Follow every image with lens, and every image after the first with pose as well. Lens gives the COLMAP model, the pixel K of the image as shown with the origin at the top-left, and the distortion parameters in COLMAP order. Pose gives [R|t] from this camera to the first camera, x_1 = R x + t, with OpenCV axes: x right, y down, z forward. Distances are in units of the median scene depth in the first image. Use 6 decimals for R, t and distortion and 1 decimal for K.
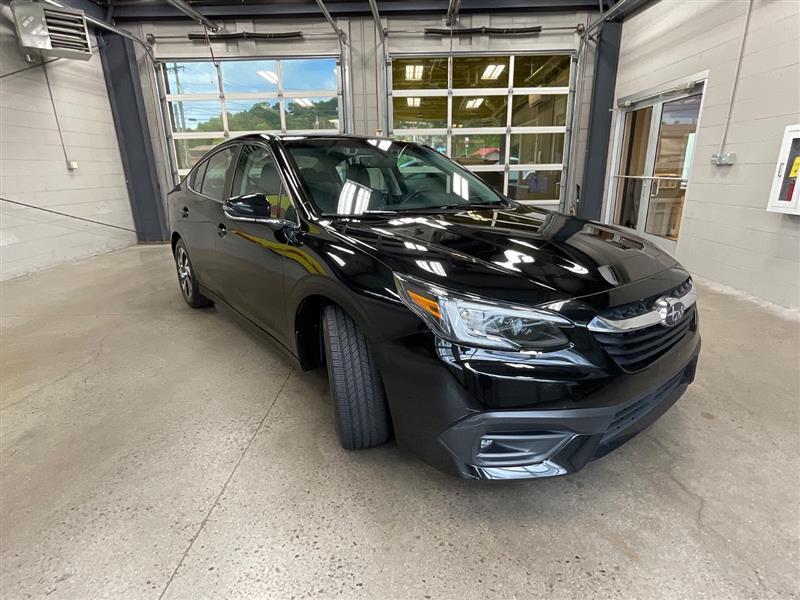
lens RADIAL K [[433.2, 0, 402.1], [0, 433.2, 300.8], [0, 0, 1]] dist [-0.024516, 0.020774]
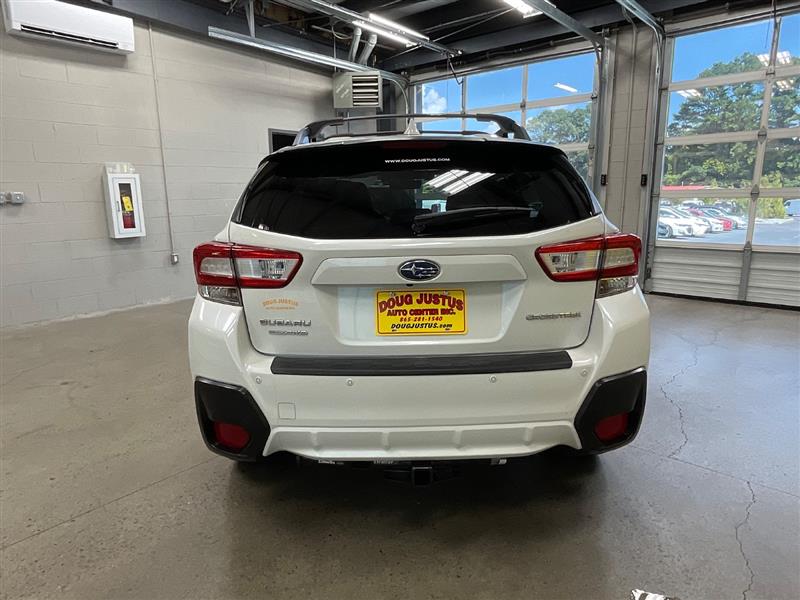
lens RADIAL K [[504.2, 0, 402.7], [0, 504.2, 301.8], [0, 0, 1]] dist [-0.028101, 0.019858]
pose [[-0.770606, -0.107553, 0.628171, -0.409522], [0.212650, 0.885778, 0.412526, -0.260222], [-0.600788, 0.451475, -0.659715, 0.857308]]
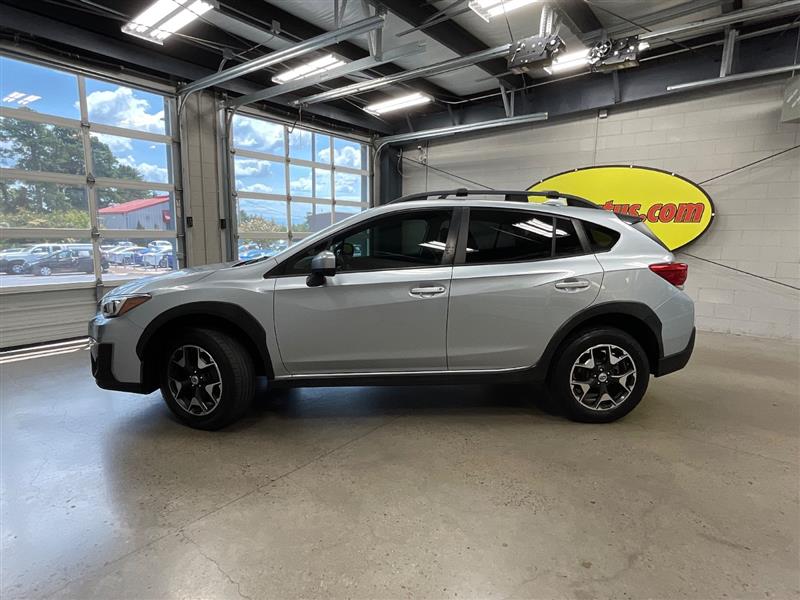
lens RADIAL K [[442.8, 0, 401.6], [0, 442.8, 301.0], [0, 0, 1]] dist [-0.014208, 0.011523]
pose [[-0.598516, 0.131676, -0.790215, 0.388866], [-0.240401, 0.911418, 0.333954, -0.246865], [0.764190, 0.389845, -0.513843, 0.746456]]
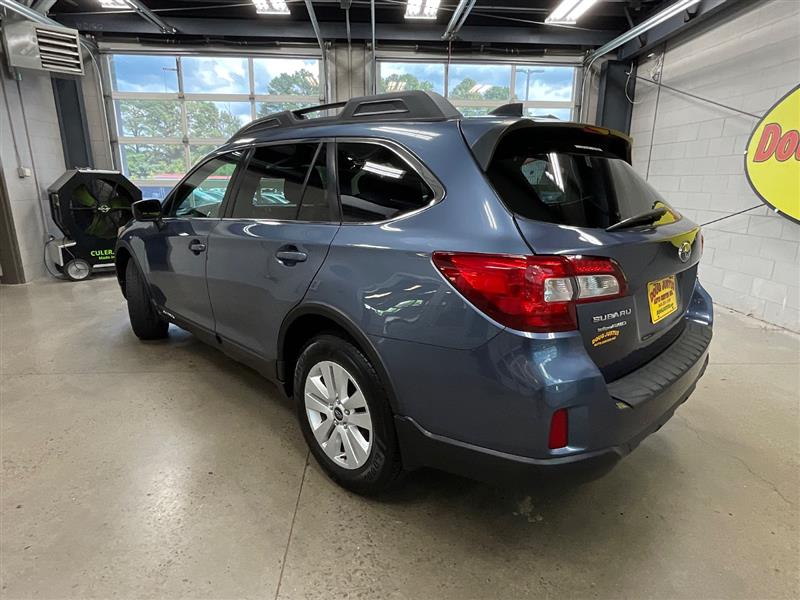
lens RADIAL K [[462.6, 0, 401.6], [0, 462.6, 301.7], [0, 0, 1]] dist [-0.020811, 0.017137]
pose [[-0.996051, 0.030819, -0.083265, -0.133807], [-0.017929, 0.848681, 0.528601, -0.296327], [0.086957, 0.528007, -0.844777, 0.933591]]
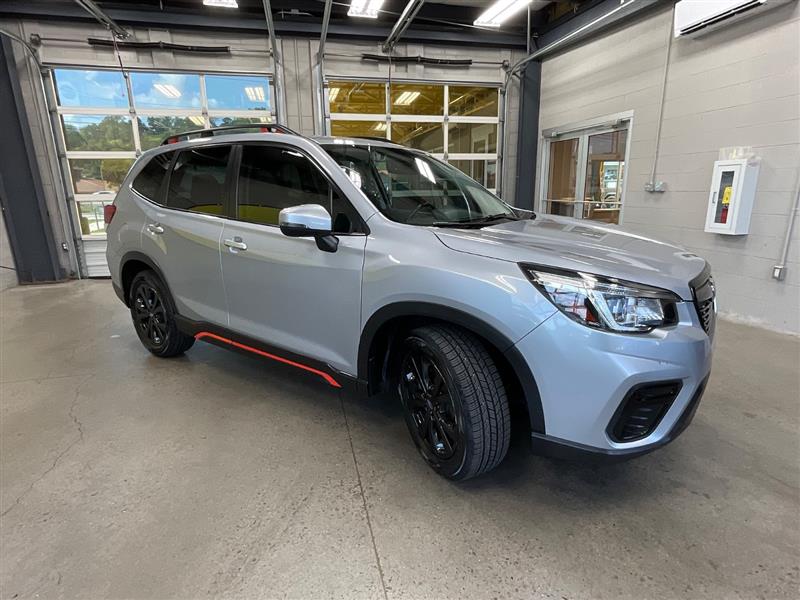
lens RADIAL K [[448.6, 0, 402.5], [0, 448.6, 300.4], [0, 0, 1]] dist [-0.020869, 0.016801]
pose [[0.967437, -0.059024, 0.246135, -0.142094], [0.072483, 0.996309, -0.045977, -0.014625], [-0.242513, 0.062321, 0.968145, 0.021806]]
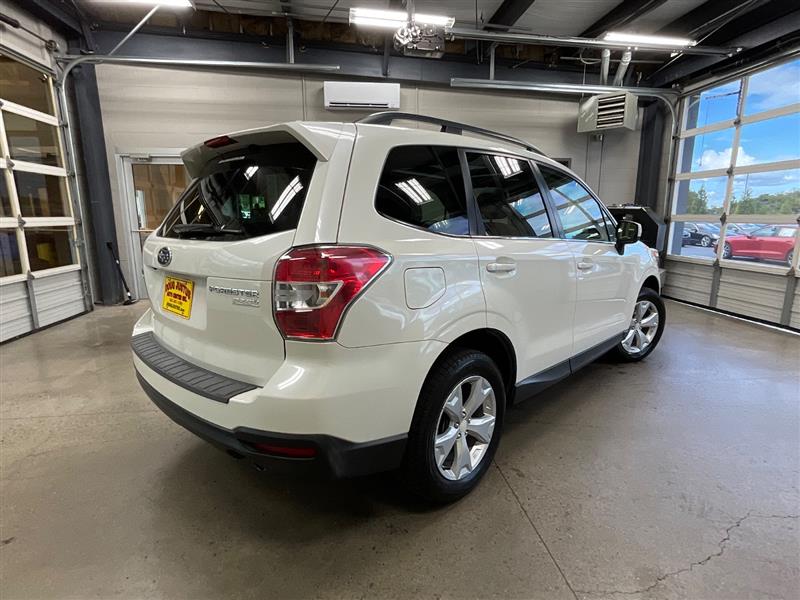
lens RADIAL K [[438.1, 0, 401.7], [0, 438.1, 300.8], [0, 0, 1]] dist [-0.018569, 0.014902]
pose [[-0.149902, -0.174995, 0.973091, -0.519592], [0.293964, 0.931814, 0.212856, -0.189450], [-0.943989, 0.317962, -0.088238, 0.620377]]
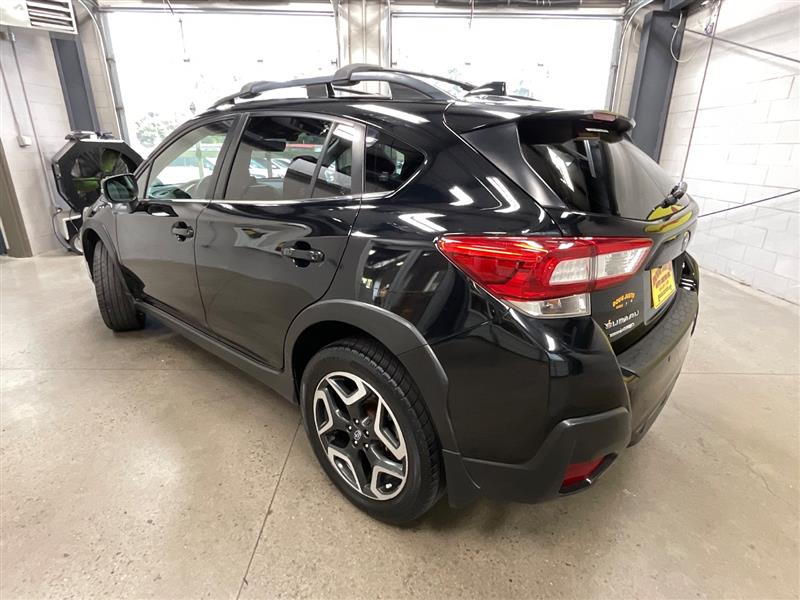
lens RADIAL K [[435.0, 0, 401.0], [0, 435.0, 301.4], [0, 0, 1]] dist [-0.016091, 0.013658]
pose [[-0.999513, 0.017731, -0.025684, -0.162539], [-0.001043, 0.803499, 0.595305, -0.269307], [0.031193, 0.595041, -0.803090, 0.842828]]
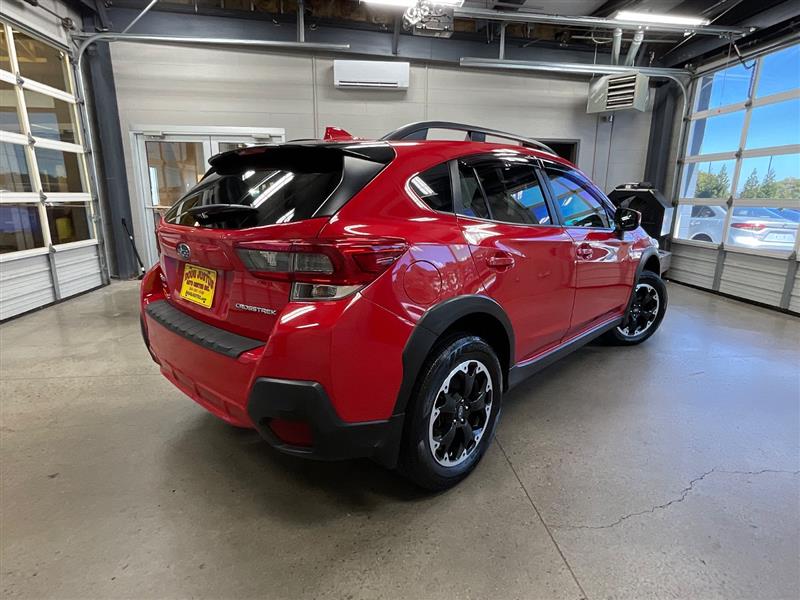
lens RADIAL K [[442.8, 0, 401.6], [0, 442.8, 301.0], [0, 0, 1]] dist [-0.014208, 0.011523]
pose [[-0.127183, -0.215576, 0.968169, -0.552538], [0.283919, 0.927341, 0.243781, -0.186282], [-0.950376, 0.305886, -0.056736, 0.619536]]
